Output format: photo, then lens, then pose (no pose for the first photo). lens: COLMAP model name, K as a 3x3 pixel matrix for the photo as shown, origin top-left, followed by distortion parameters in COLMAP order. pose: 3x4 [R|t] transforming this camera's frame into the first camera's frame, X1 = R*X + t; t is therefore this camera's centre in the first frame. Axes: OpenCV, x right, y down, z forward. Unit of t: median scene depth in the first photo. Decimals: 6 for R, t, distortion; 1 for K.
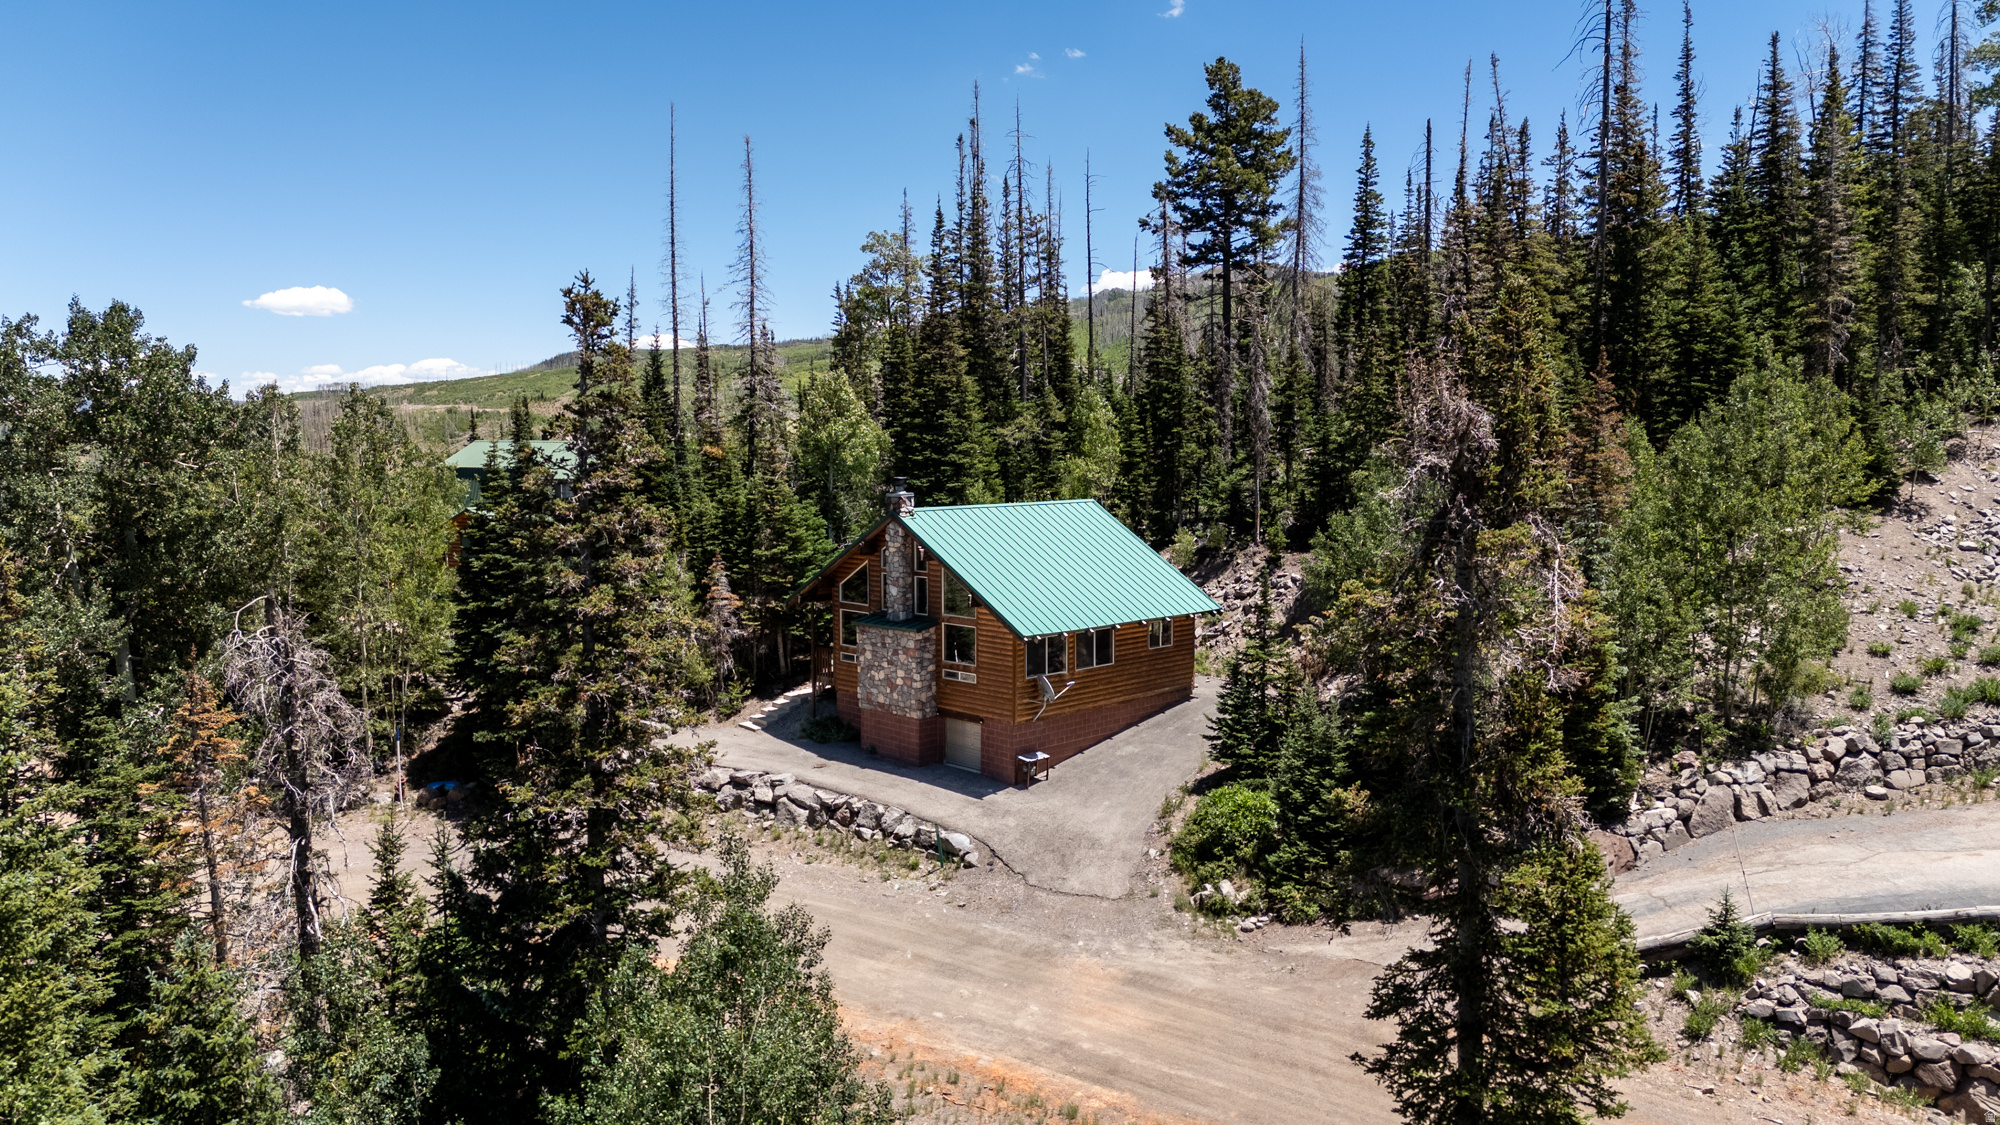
lens RADIAL K [[1469.0, 0, 1000.0], [0, 1469.0, 562.5], [0, 0, 1]] dist [0.057621, -0.047799]
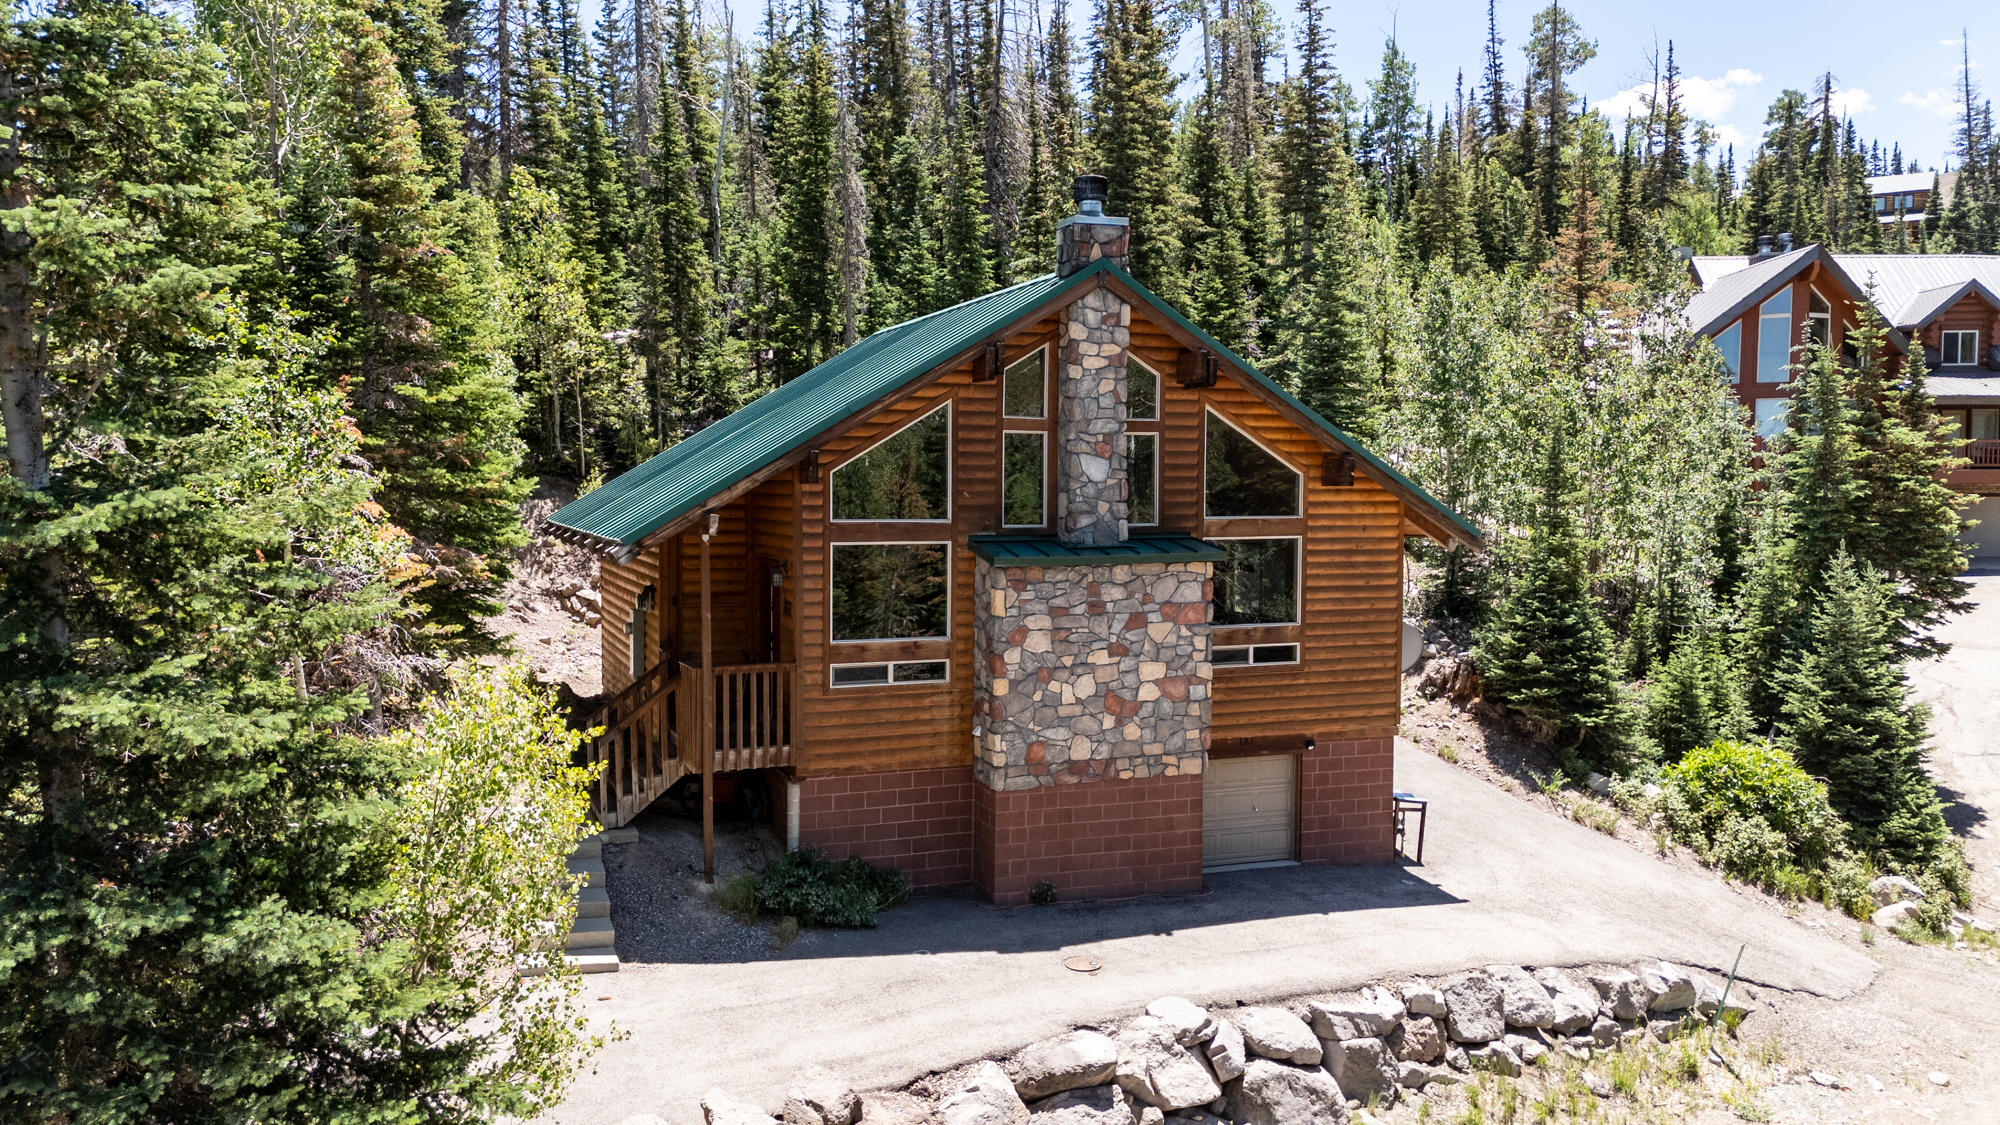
lens RADIAL K [[1466.7, 0, 1000.0], [0, 1466.7, 562.5], [0, 0, 1]] dist [0.054386, -0.064050]
pose [[0.386539, -0.047629, 0.921043, -0.444817], [0.079554, 0.996665, 0.018153, 0.035143], [-0.918836, 0.066256, 0.389039, 0.871682]]
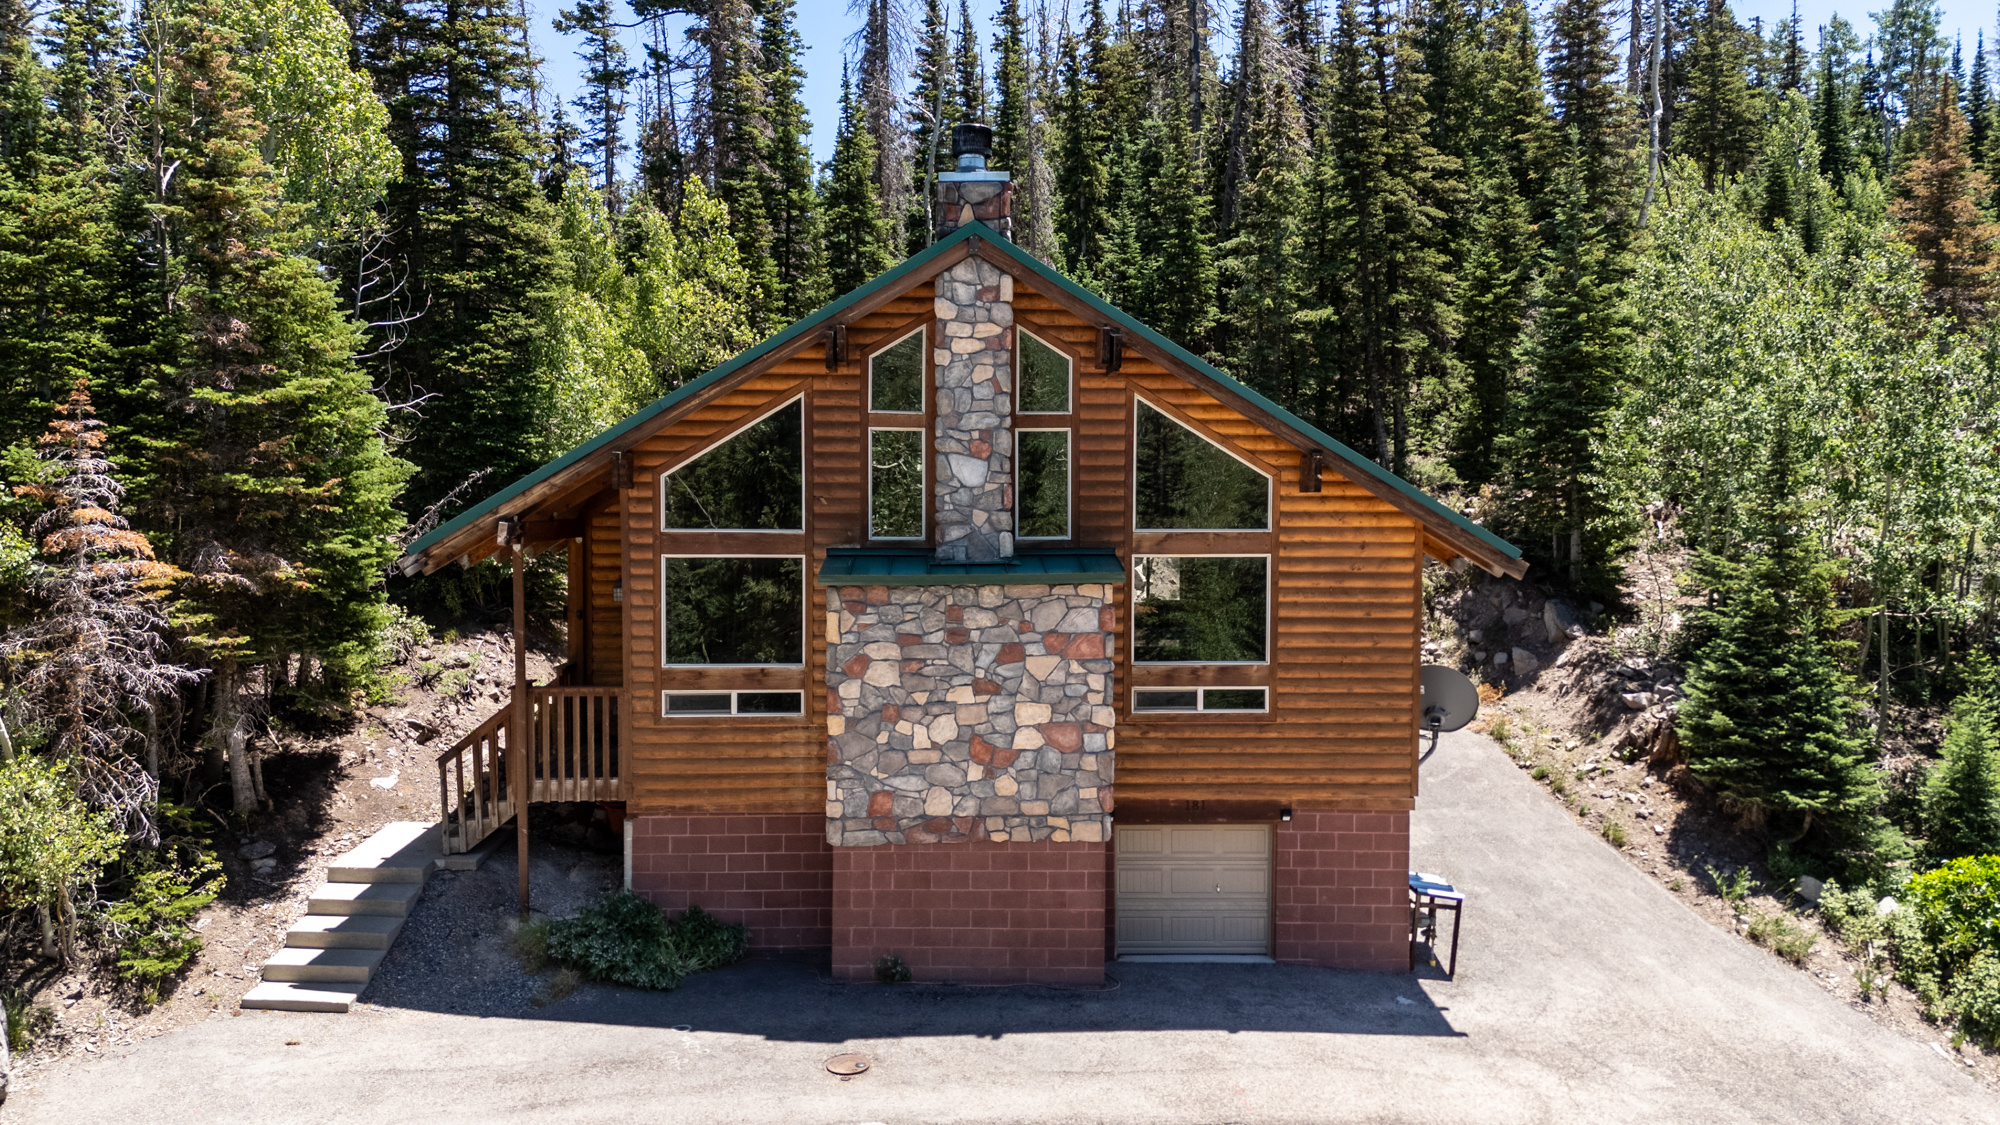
lens RADIAL K [[1469.0, 0, 1000.0], [0, 1469.0, 562.5], [0, 0, 1]] dist [0.057621, -0.047799]
pose [[0.670258, -0.032323, 0.741424, -0.314415], [0.063750, 0.997866, -0.014129, 0.044973], [-0.739385, 0.056736, 0.670889, 0.772538]]
